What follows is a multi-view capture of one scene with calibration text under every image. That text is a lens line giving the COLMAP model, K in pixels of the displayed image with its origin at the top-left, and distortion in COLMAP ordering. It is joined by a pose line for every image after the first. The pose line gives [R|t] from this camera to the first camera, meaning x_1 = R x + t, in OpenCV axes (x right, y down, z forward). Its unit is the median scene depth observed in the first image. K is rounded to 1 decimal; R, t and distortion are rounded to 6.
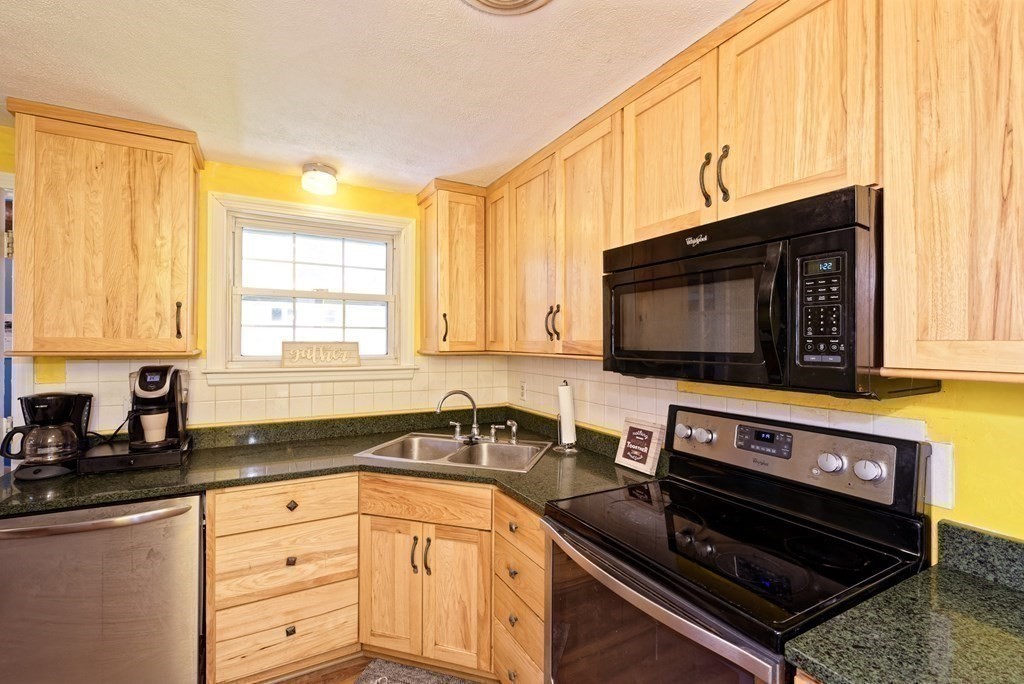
lens RADIAL K [[453.8, 0, 512.0], [0, 453.8, 342.0], [0, 0, 1]] dist [0.001242, -0.000454]
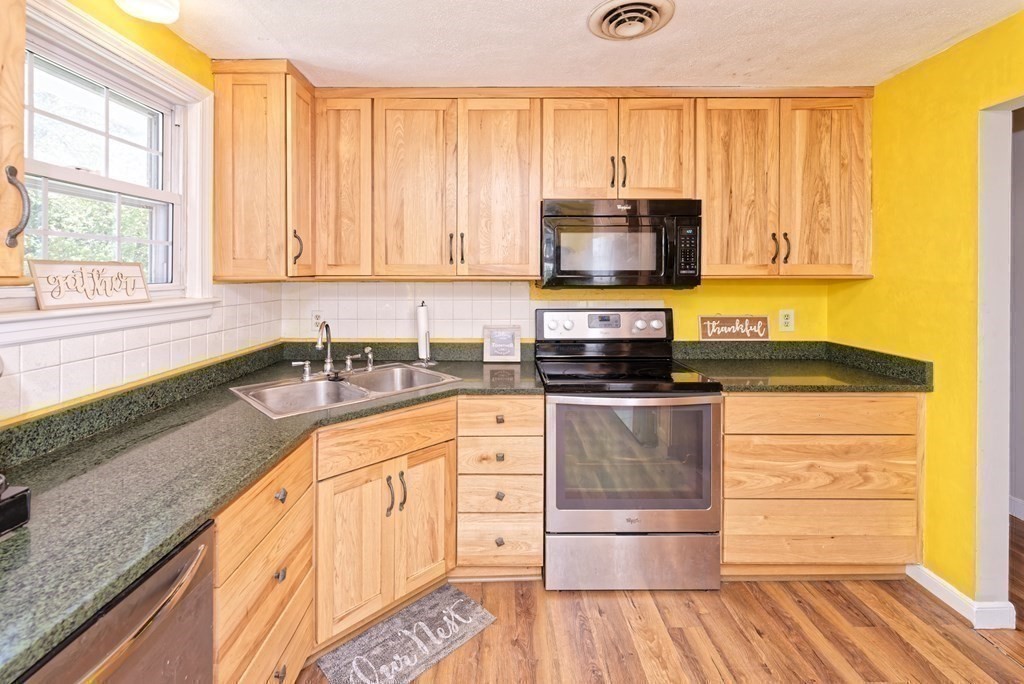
lens RADIAL K [[453.1, 0, 507.8], [0, 453.1, 280.4], [0, 0, 1]] dist [-0.000912, -0.000249]
pose [[0.481228, -0.016333, 0.876443, -0.903210], [0.003056, 0.999852, 0.016954, 0.019659], [-0.876590, -0.005480, 0.481207, 0.359296]]
